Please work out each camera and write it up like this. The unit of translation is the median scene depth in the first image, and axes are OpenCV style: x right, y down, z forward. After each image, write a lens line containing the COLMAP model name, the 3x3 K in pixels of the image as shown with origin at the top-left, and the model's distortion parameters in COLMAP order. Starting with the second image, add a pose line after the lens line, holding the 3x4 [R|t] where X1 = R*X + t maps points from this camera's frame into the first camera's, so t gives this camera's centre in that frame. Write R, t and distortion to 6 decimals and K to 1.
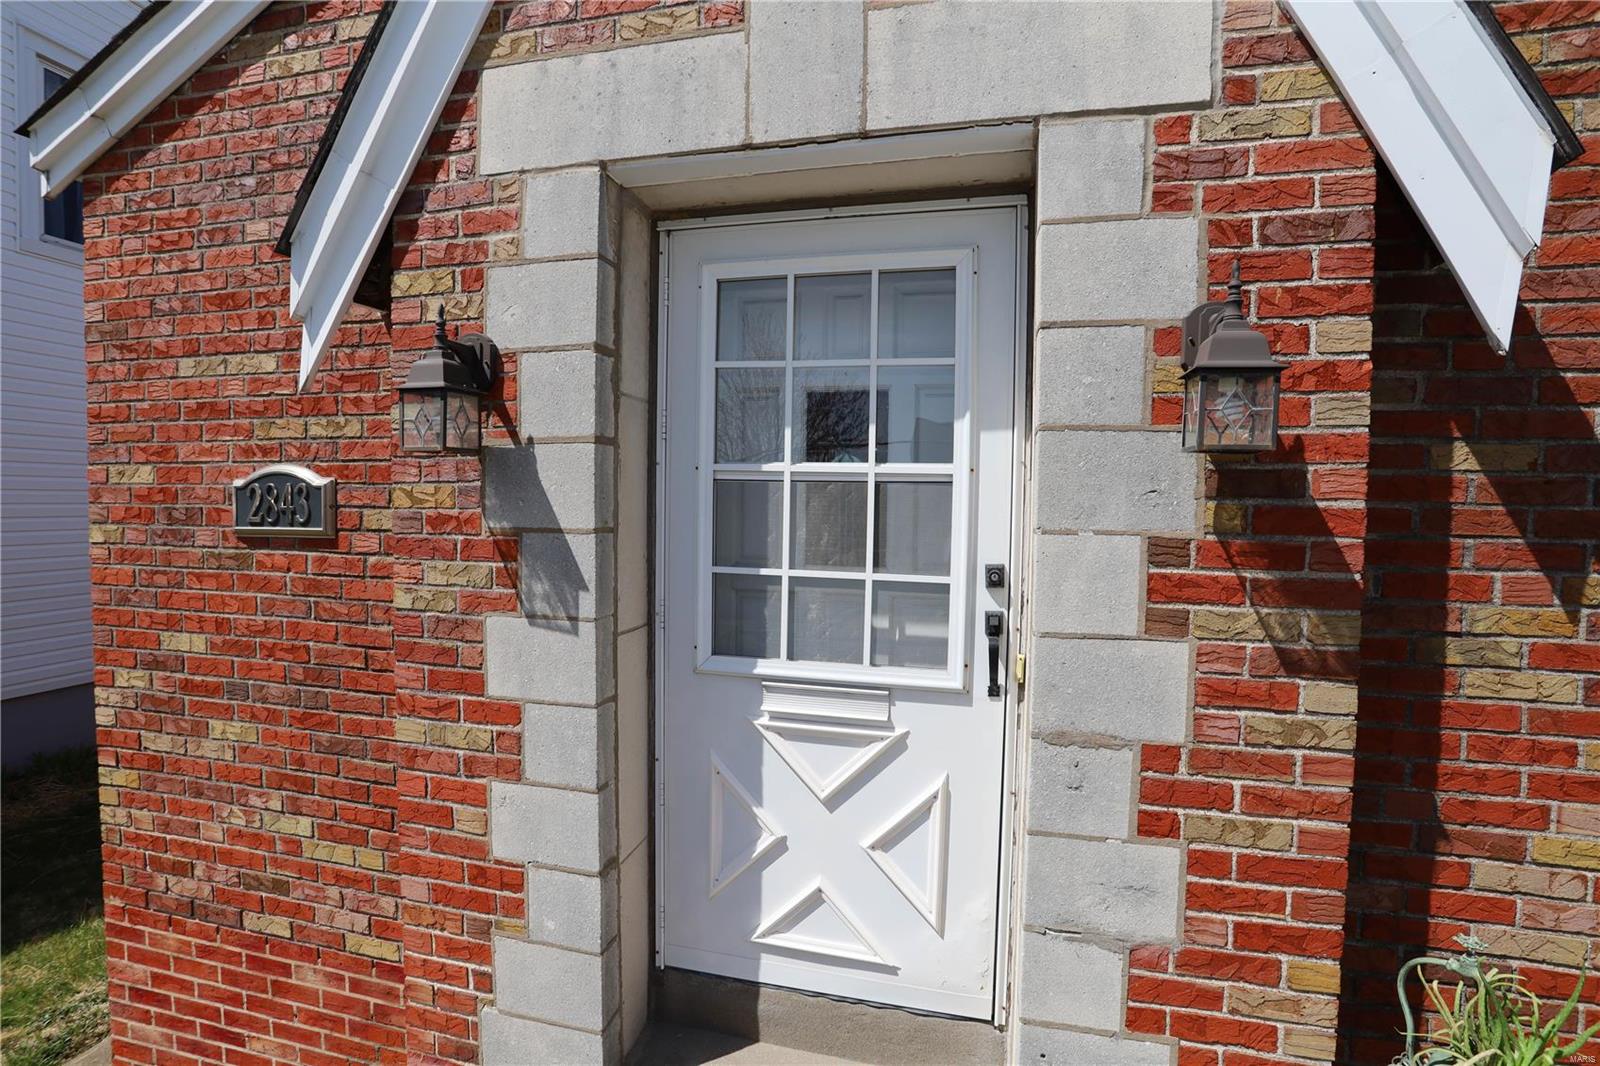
lens RADIAL K [[774.6, 0, 790.4], [0, 774.6, 527.8], [0, 0, 1]] dist [-0.070501, 0.027832]
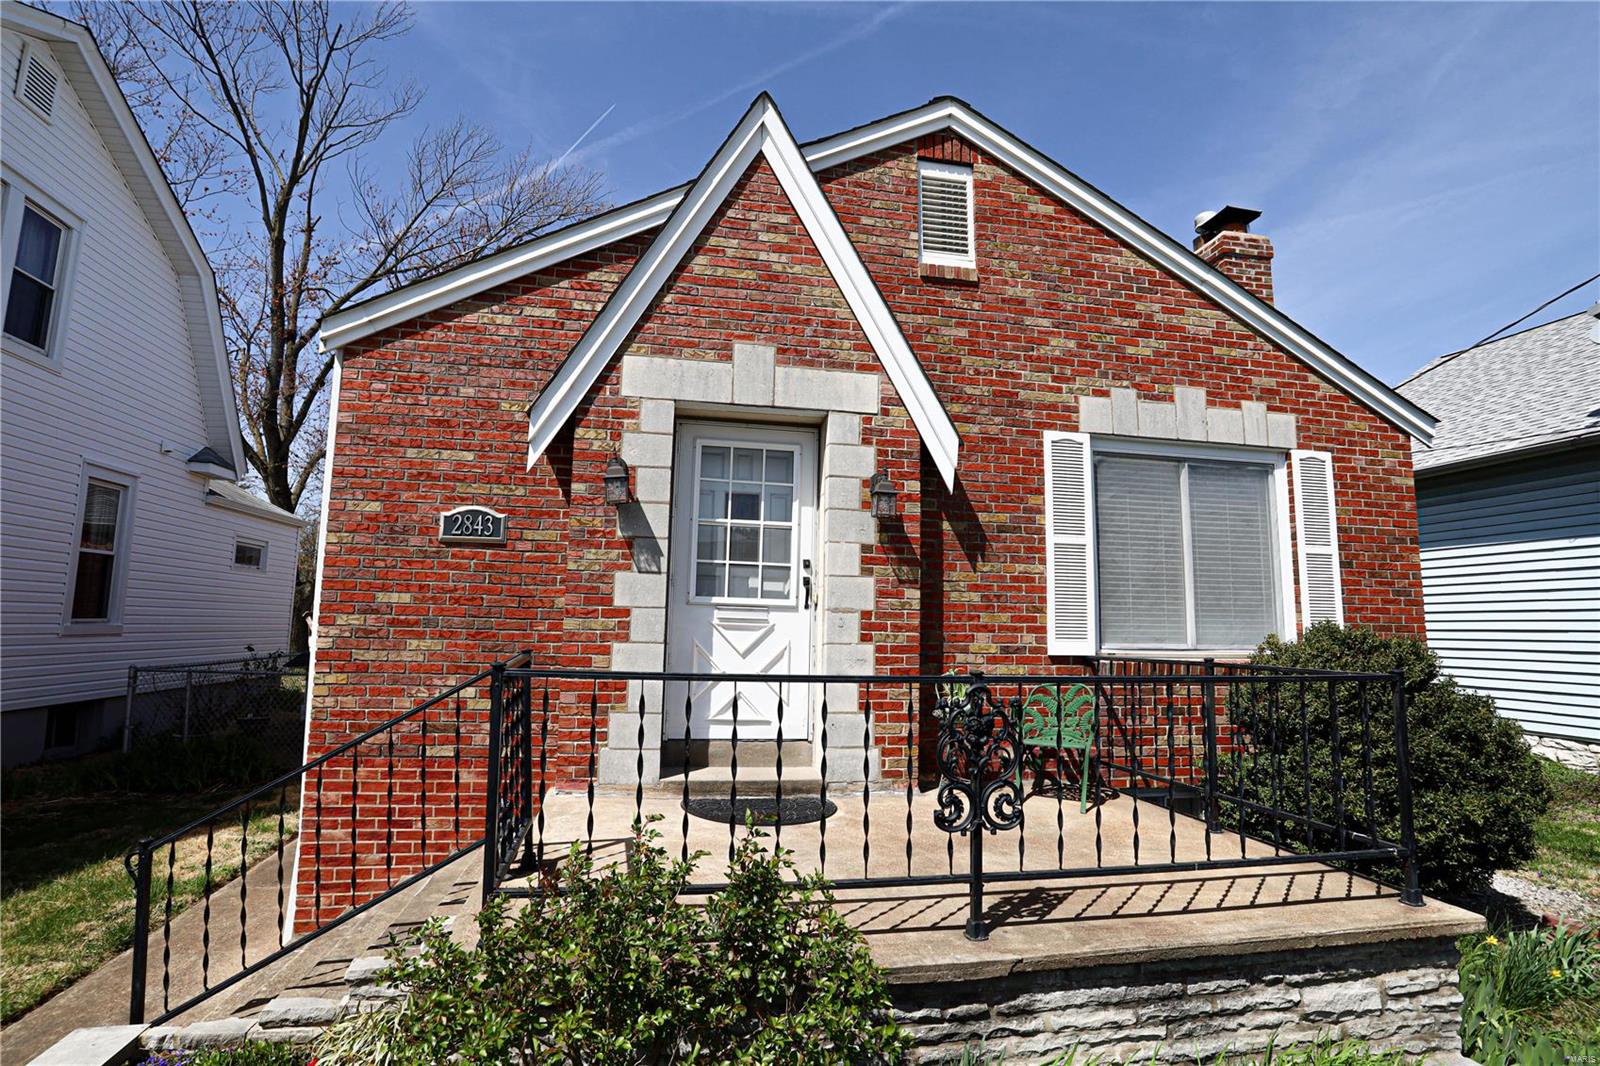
lens RADIAL K [[774.6, 0, 790.4], [0, 774.6, 527.8], [0, 0, 1]] dist [-0.070501, 0.027832]
pose [[0.909976, 0.062231, 0.409964, -0.914892], [0.004982, 0.986962, -0.160875, 0.376830], [-0.414631, 0.148435, 0.897802, -1.447891]]
